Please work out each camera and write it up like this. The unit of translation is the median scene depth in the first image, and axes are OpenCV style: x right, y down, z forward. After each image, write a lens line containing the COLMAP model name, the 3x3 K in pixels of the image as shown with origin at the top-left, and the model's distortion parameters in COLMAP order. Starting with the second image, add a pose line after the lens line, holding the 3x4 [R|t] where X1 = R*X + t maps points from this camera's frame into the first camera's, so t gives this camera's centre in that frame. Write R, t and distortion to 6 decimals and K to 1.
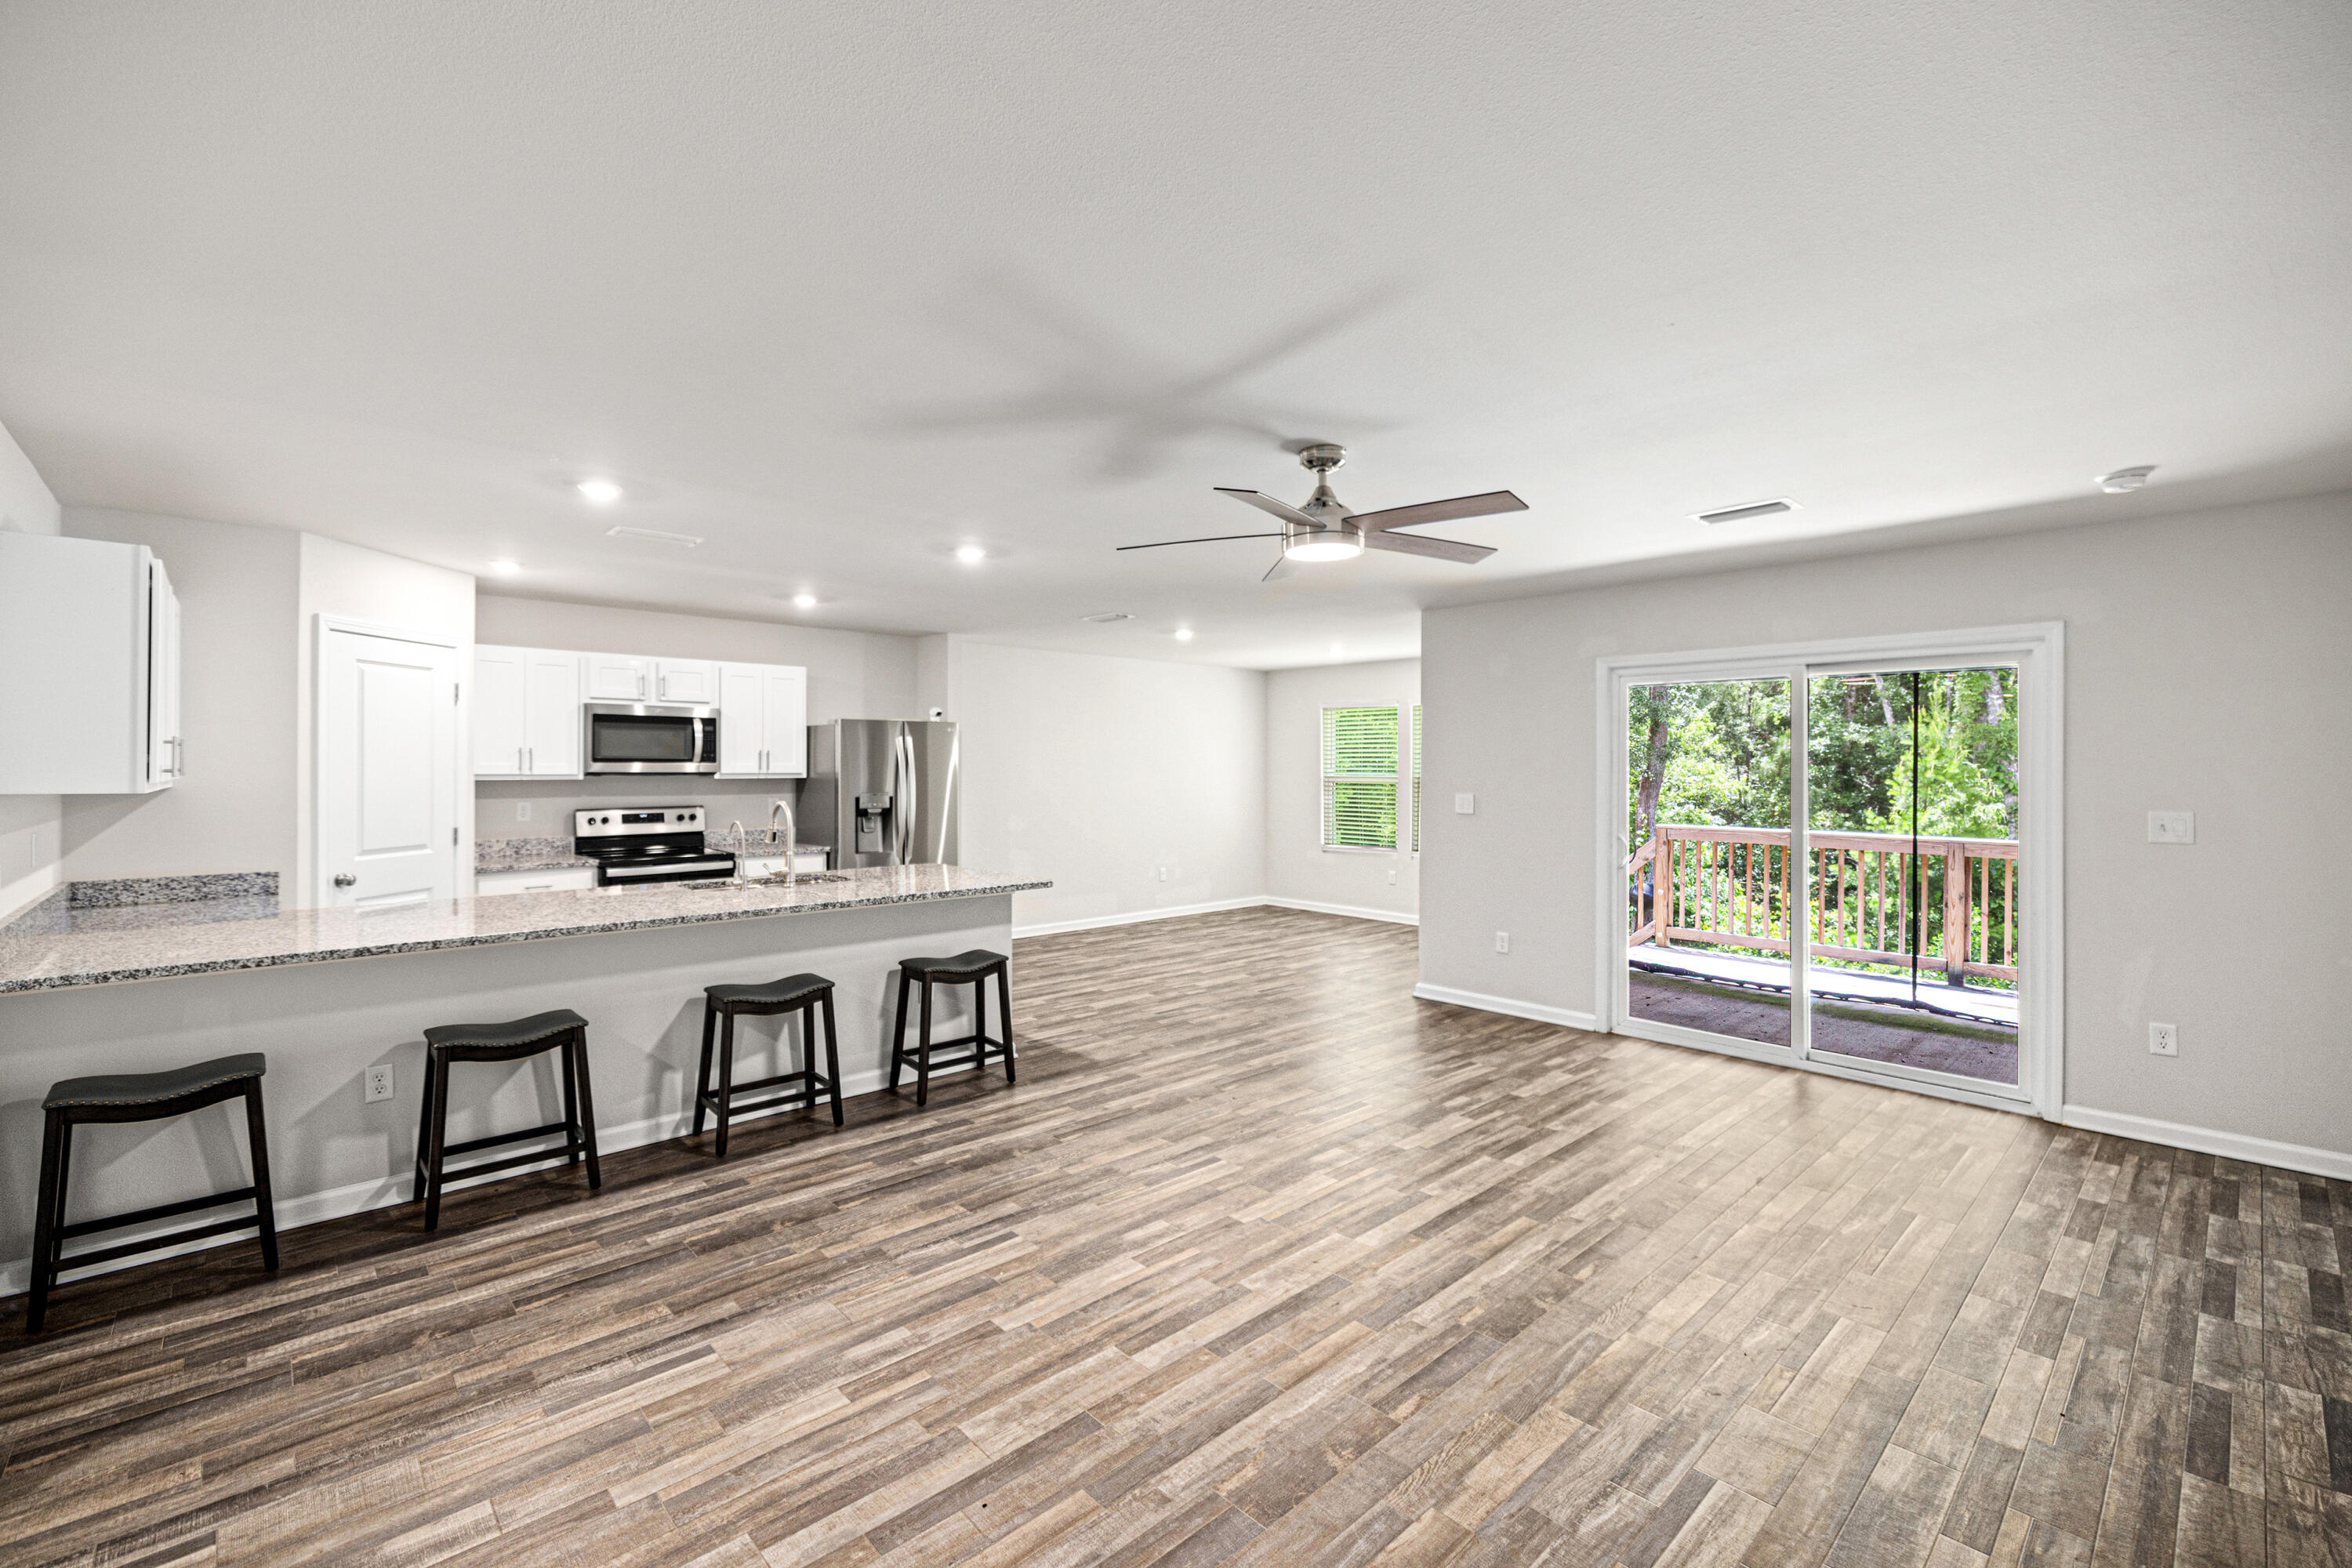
lens RADIAL K [[998.8, 0, 1138.6], [0, 998.8, 762.3], [0, 0, 1]] dist [0.002872, -0.000083]
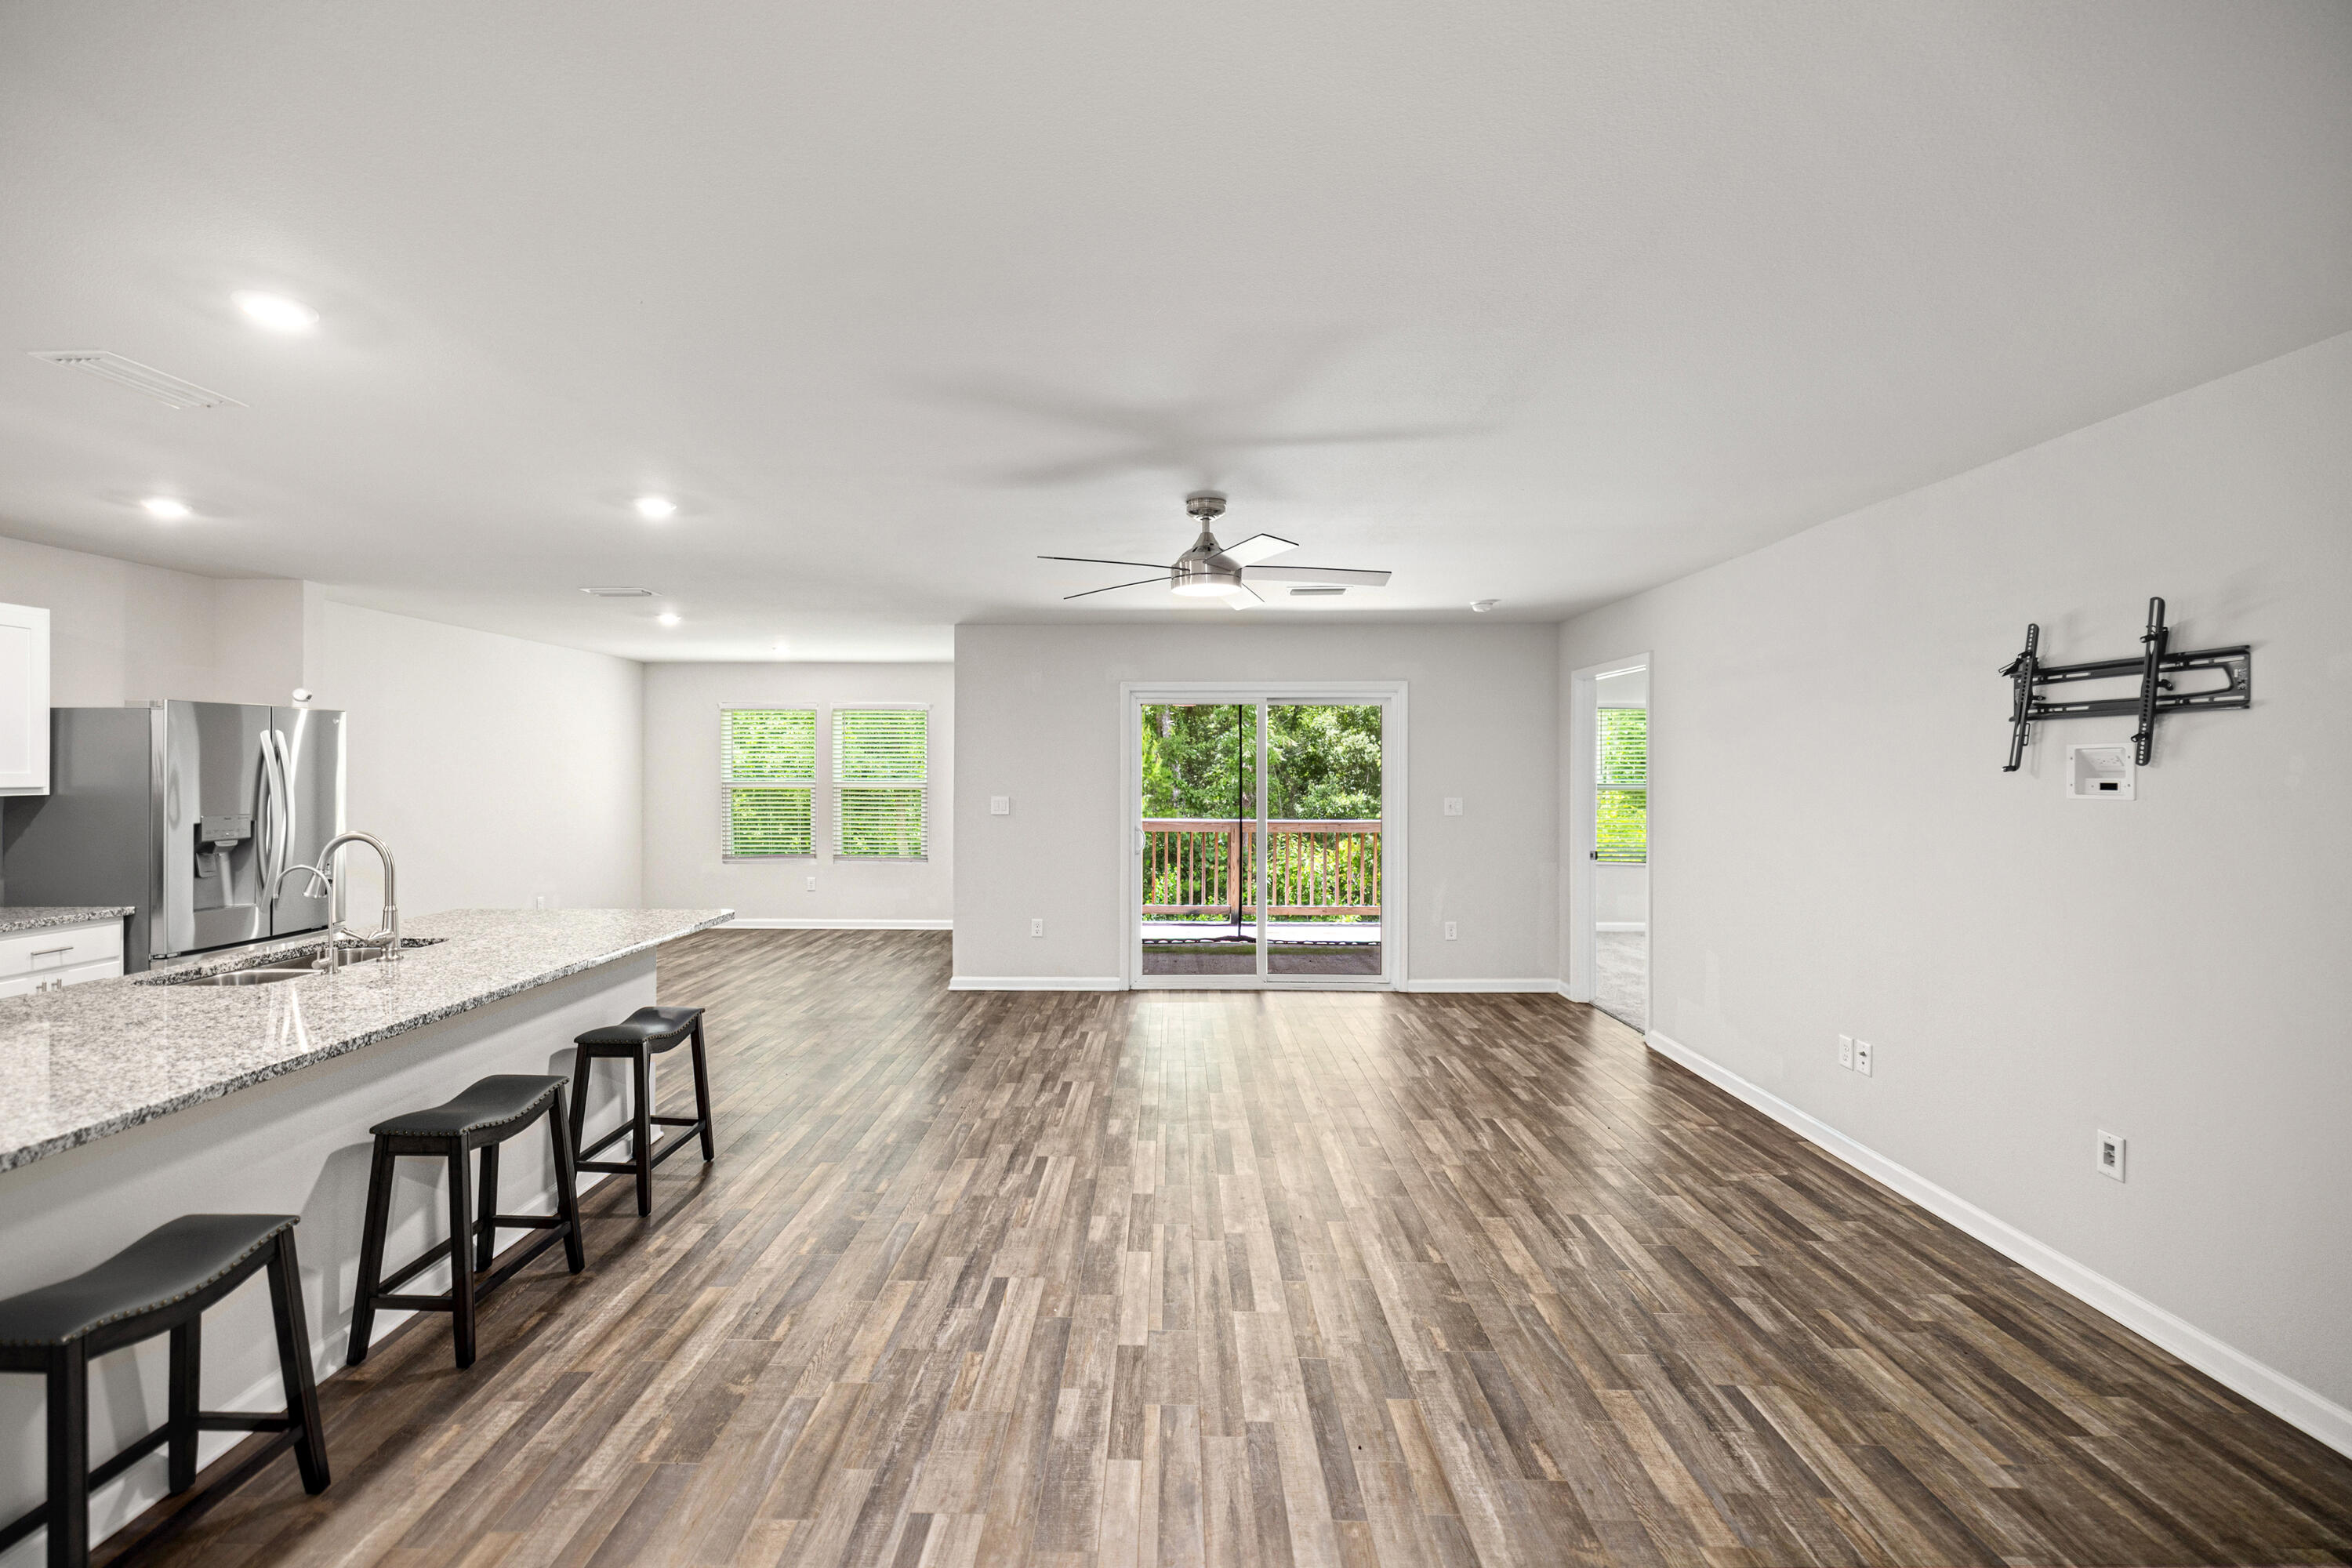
lens RADIAL K [[994.4, 0, 1158.5], [0, 994.4, 770.4], [0, 0, 1]] dist [-0.000600, -0.000103]
pose [[0.685036, -0.002673, 0.728504, -0.573855], [-0.002590, 0.999978, 0.006104, -0.006934], [-0.728504, -0.006068, 0.685014, 0.213896]]
